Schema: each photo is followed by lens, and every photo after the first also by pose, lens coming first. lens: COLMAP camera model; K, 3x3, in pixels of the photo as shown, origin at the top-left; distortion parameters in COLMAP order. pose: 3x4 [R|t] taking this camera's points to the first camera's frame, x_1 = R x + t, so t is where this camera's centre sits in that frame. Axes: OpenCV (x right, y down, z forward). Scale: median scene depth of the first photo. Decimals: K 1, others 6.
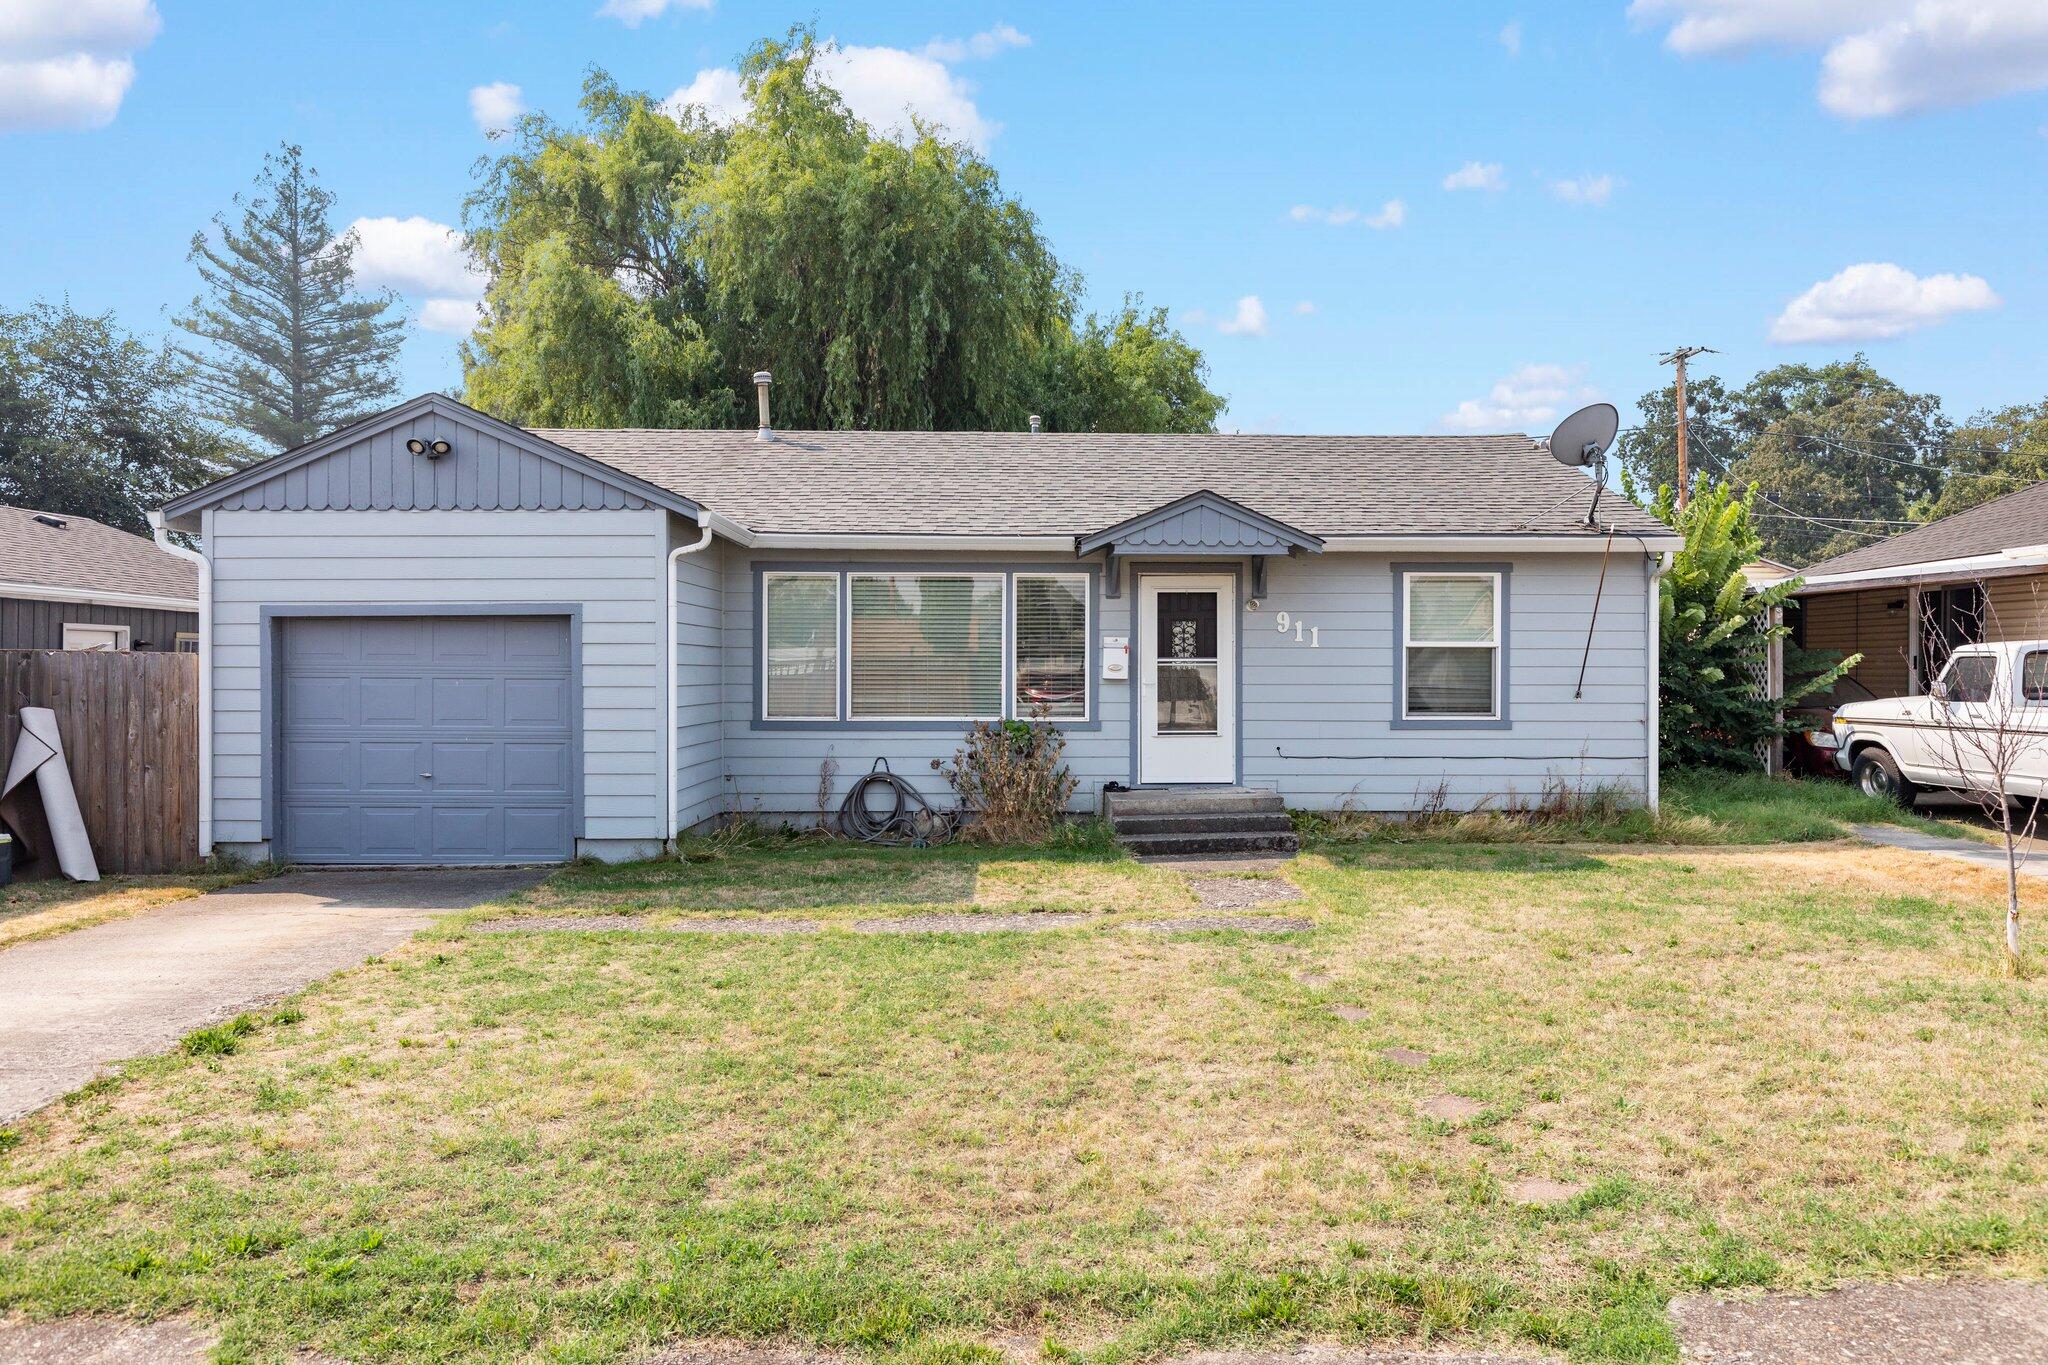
lens RADIAL K [[1409.3, 0, 1025.2], [0, 1409.3, 686.2], [0, 0, 1]] dist [0.004767, -0.000223]
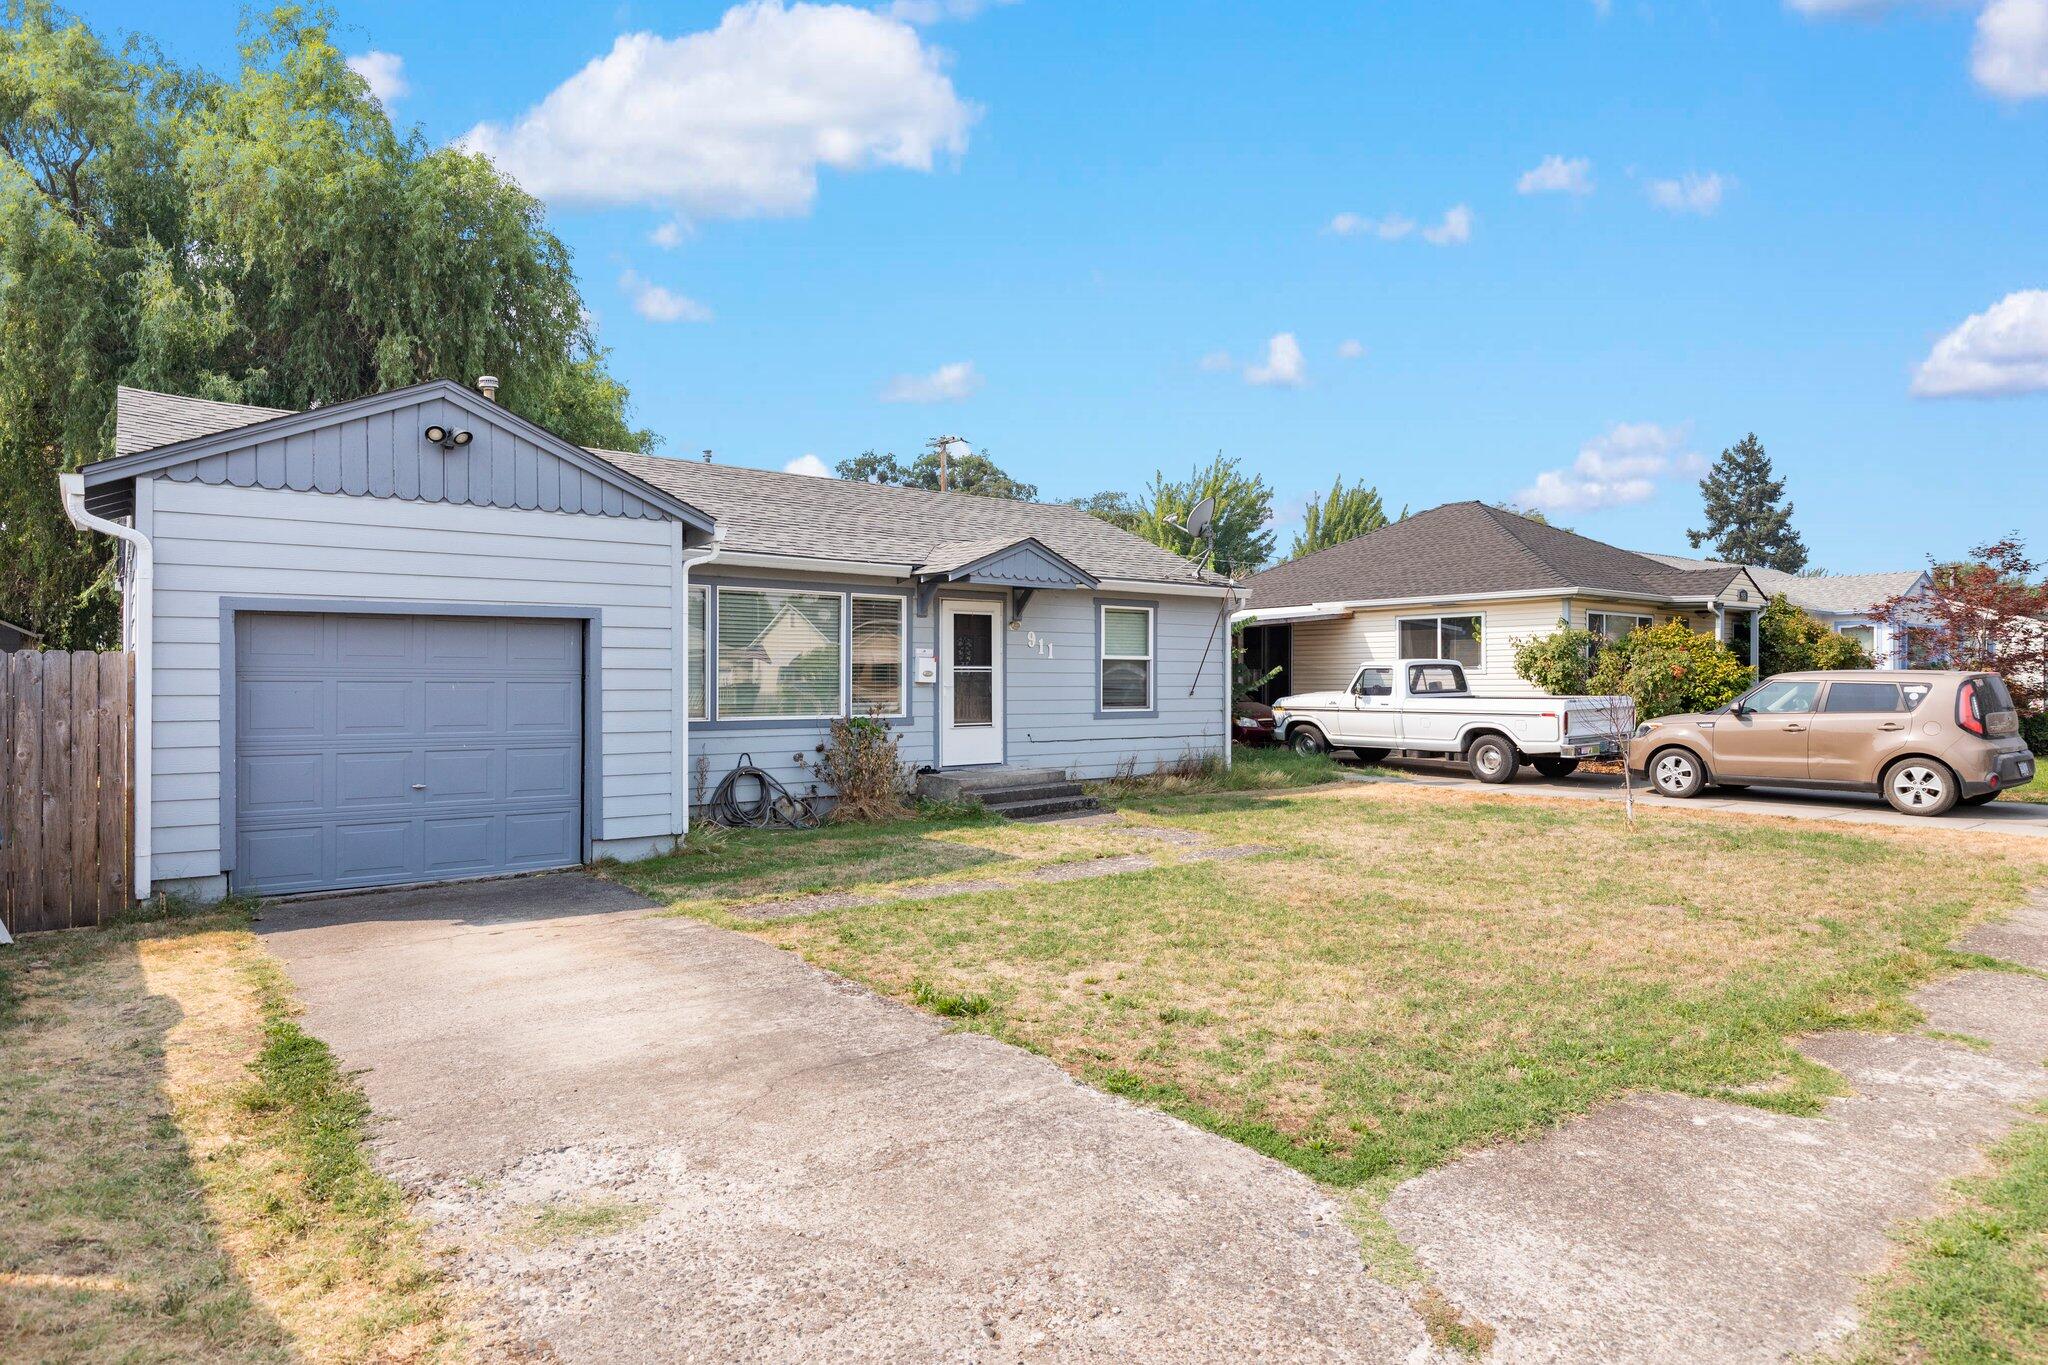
lens RADIAL K [[1241.2, 0, 1024.3], [0, 1241.2, 680.1], [0, 0, 1]] dist [-0.000463, -0.001048]
pose [[0.780386, 0.000170, 0.625298, -0.560103], [0.005949, 0.999953, -0.007696, 0.001747], [-0.625270, 0.009725, 0.780348, 0.101276]]
